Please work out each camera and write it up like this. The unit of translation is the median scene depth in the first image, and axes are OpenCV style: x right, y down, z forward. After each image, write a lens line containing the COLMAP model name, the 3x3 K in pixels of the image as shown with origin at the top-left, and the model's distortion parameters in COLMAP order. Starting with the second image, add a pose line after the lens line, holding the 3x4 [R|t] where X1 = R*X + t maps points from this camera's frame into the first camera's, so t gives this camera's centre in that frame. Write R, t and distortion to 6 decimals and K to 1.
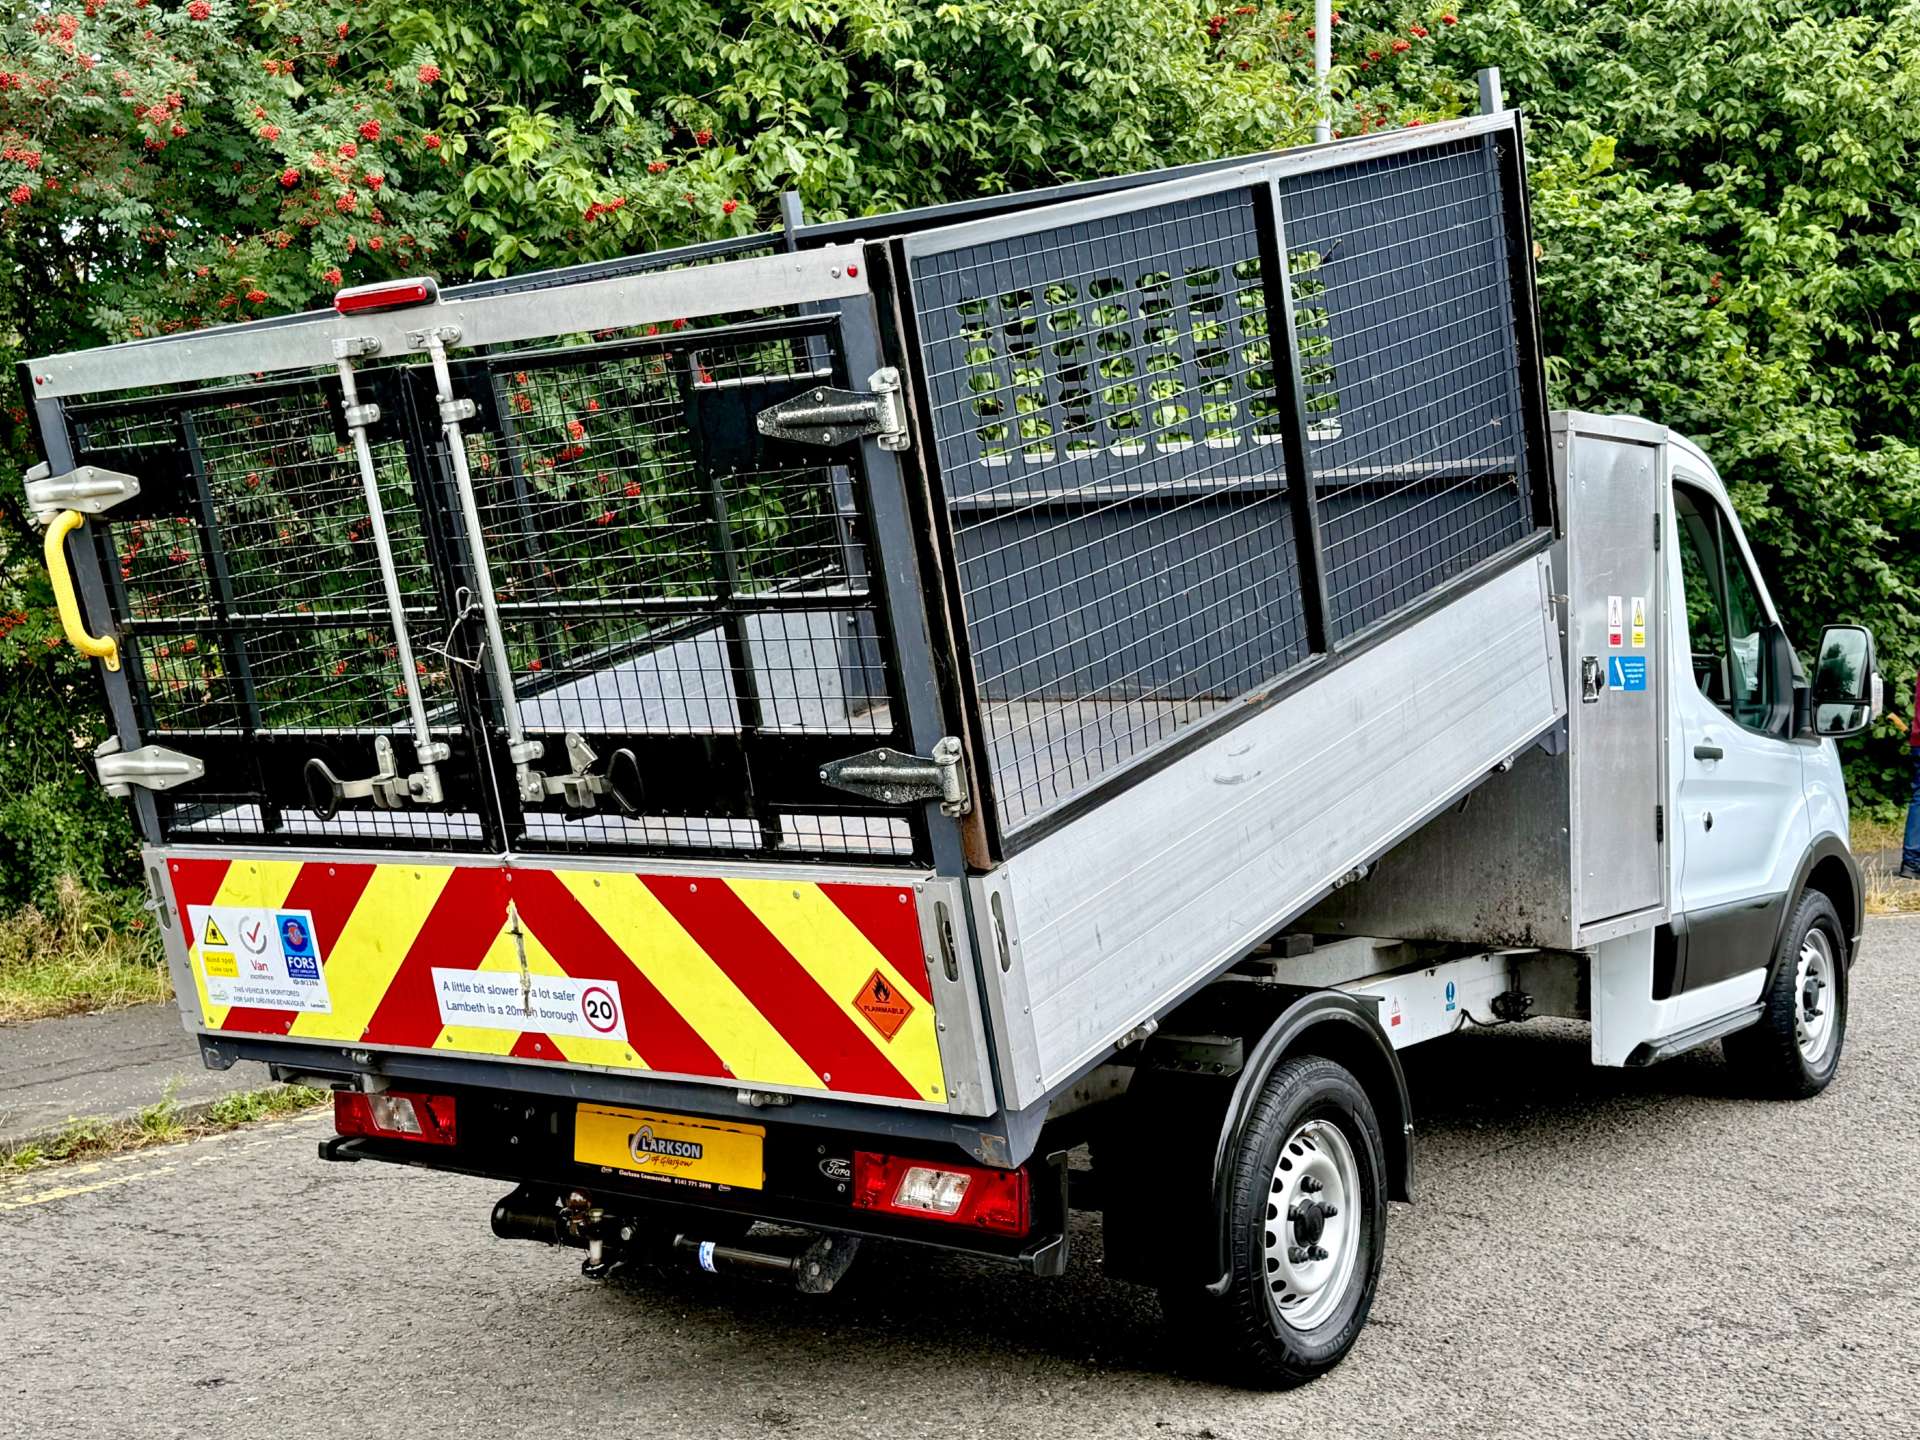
lens RADIAL K [[2363.1, 0, 971.2], [0, 2363.1, 733.2], [0, 0, 1]] dist [0.073460, 0.000000]
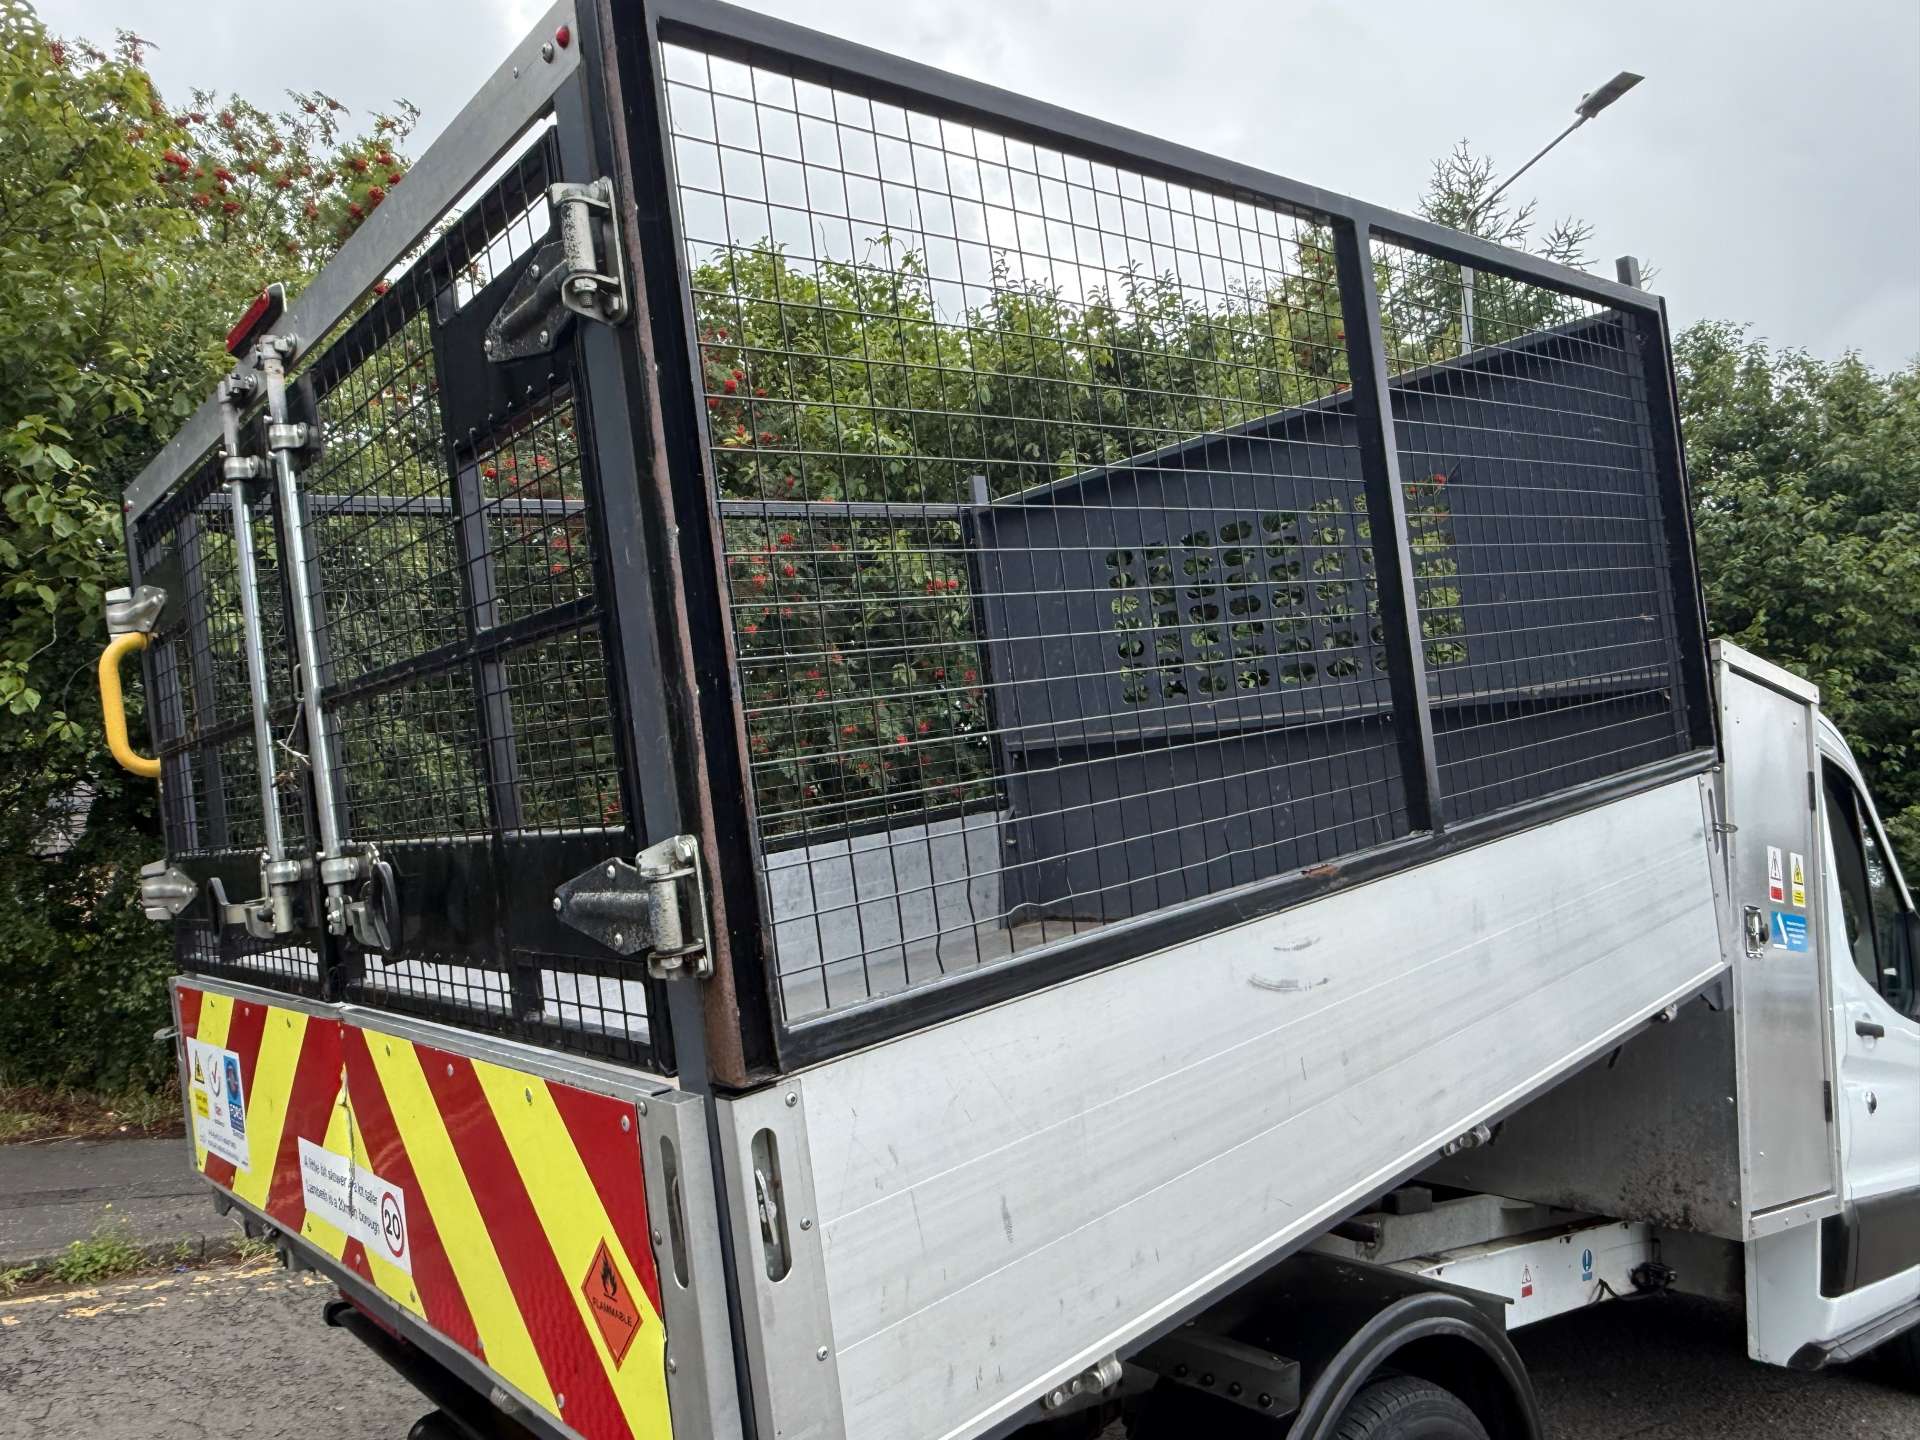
lens RADIAL K [[1309.7, 0, 955.5], [0, 1309.7, 717.5], [0, 0, 1]] dist [-0.016427, 0.009693]
pose [[0.971811, 0.034450, -0.233229, 0.098800], [-0.080551, 0.978252, -0.191139, 0.022347], [0.221572, 0.204538, 0.953452, 0.564854]]
